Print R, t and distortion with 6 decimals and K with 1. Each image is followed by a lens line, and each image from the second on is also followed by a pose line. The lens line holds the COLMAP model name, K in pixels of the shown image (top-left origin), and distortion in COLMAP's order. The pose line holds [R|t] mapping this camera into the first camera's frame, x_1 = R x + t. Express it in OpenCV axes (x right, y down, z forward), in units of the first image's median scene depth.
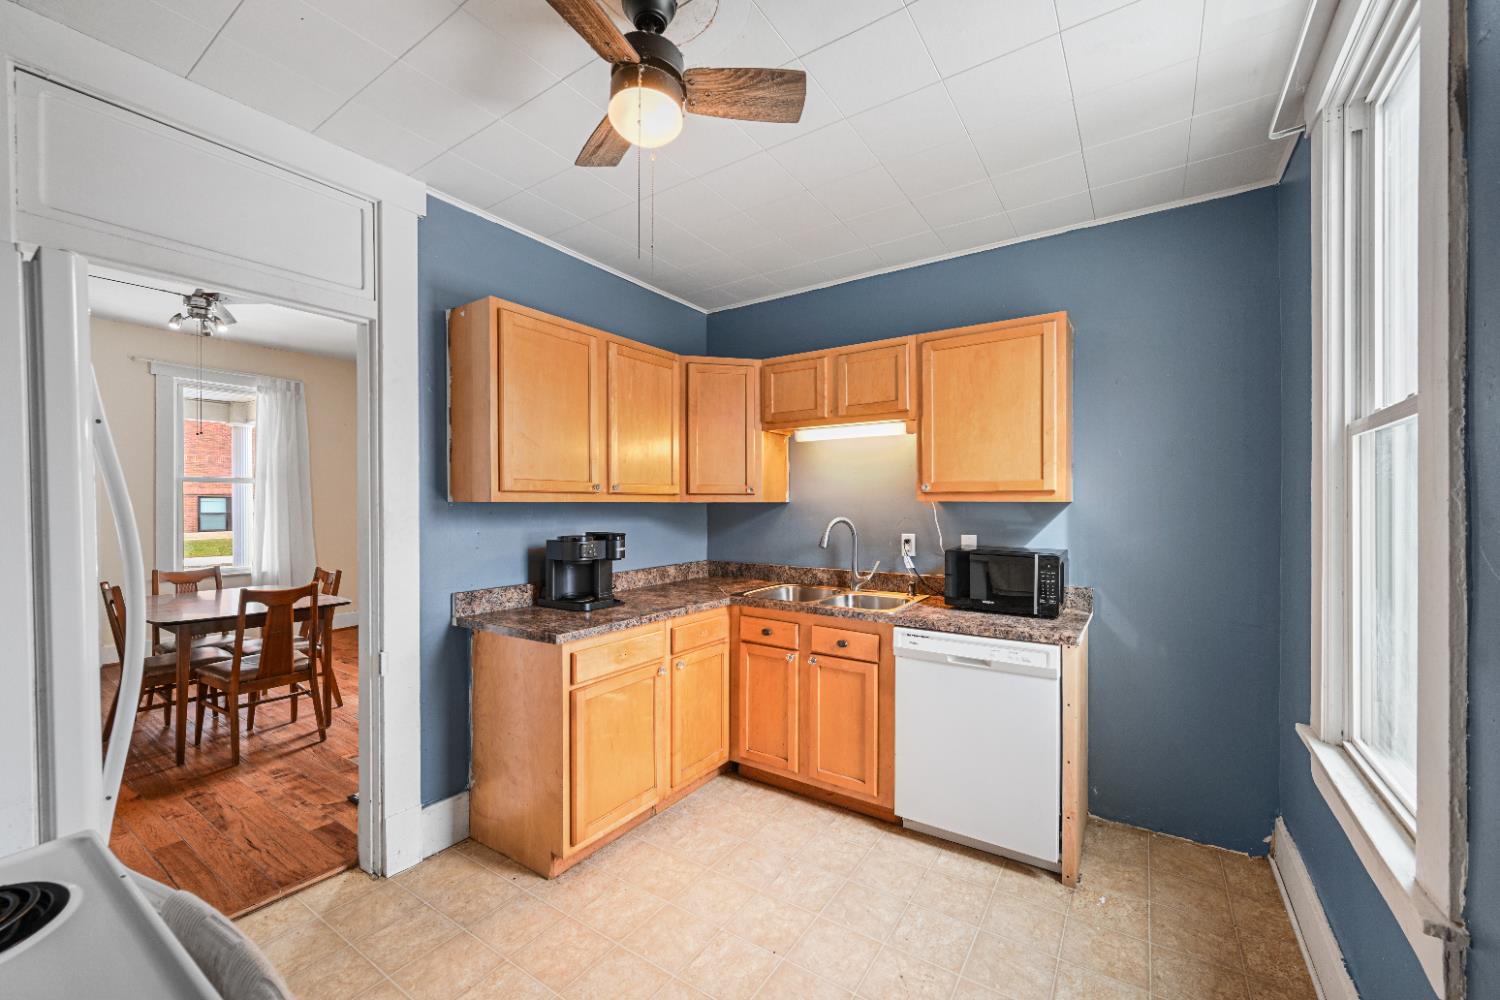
lens RADIAL K [[600.3, 0, 754.9], [0, 600.3, 506.9], [0, 0, 1]] dist [0.000882, 0.000090]
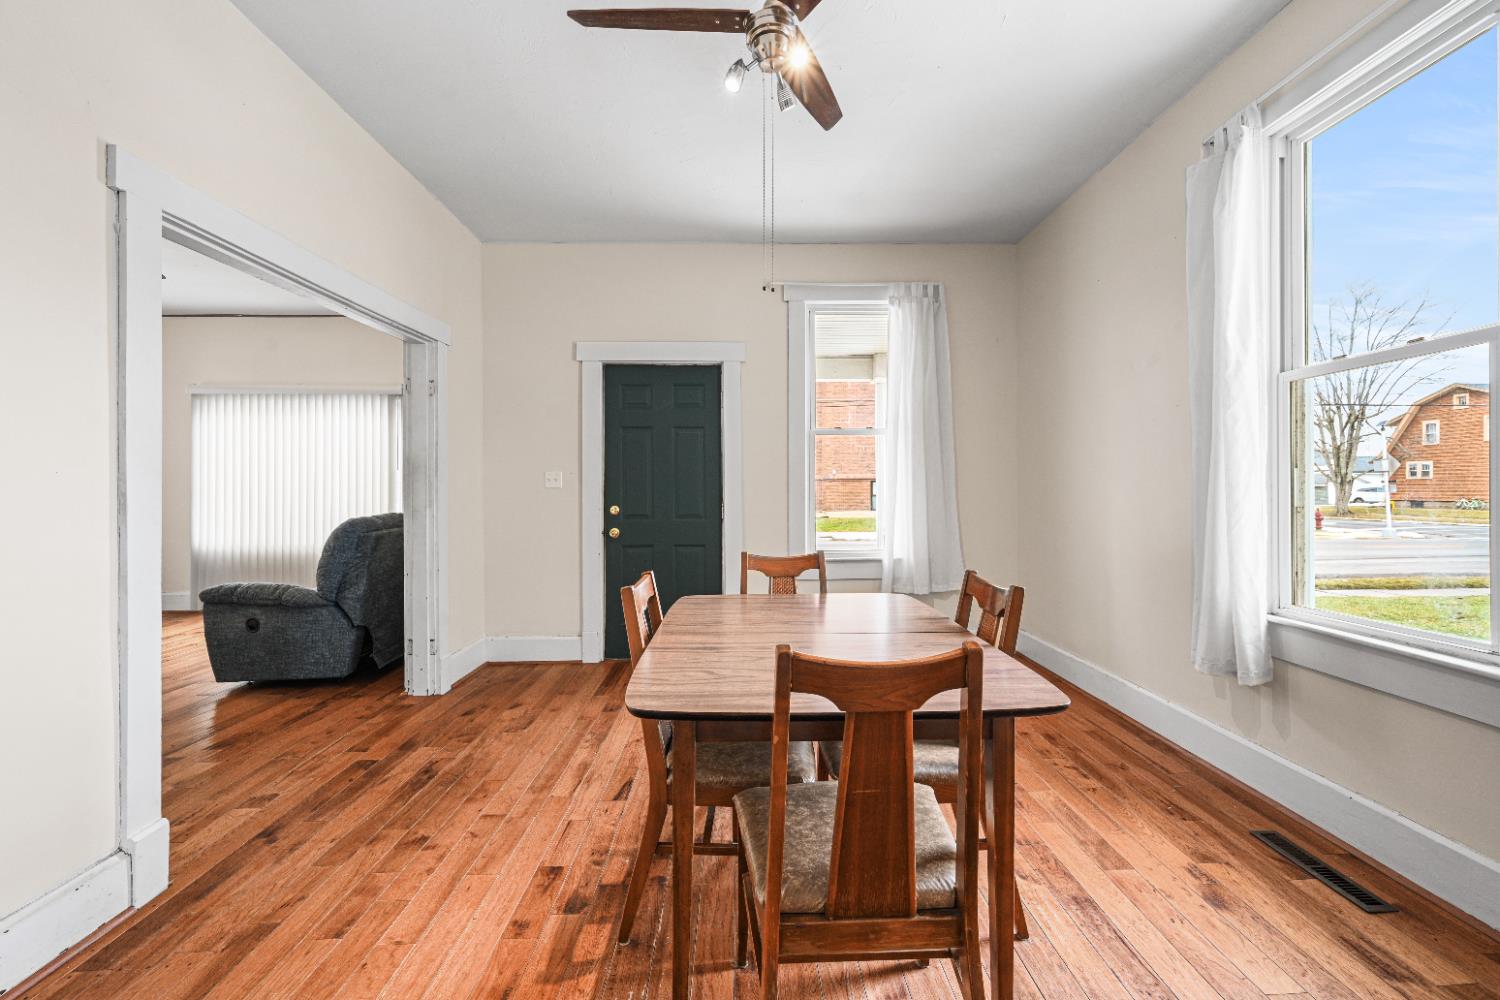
lens RADIAL K [[608.5, 0, 756.8], [0, 608.5, 500.6], [0, 0, 1]] dist [-0.001033, 0.000011]
pose [[0.585773, 0.003578, -0.810467, -0.586947], [0.006902, 0.999932, 0.009403, 0.058589], [0.810445, -0.011102, 0.585709, 0.784726]]
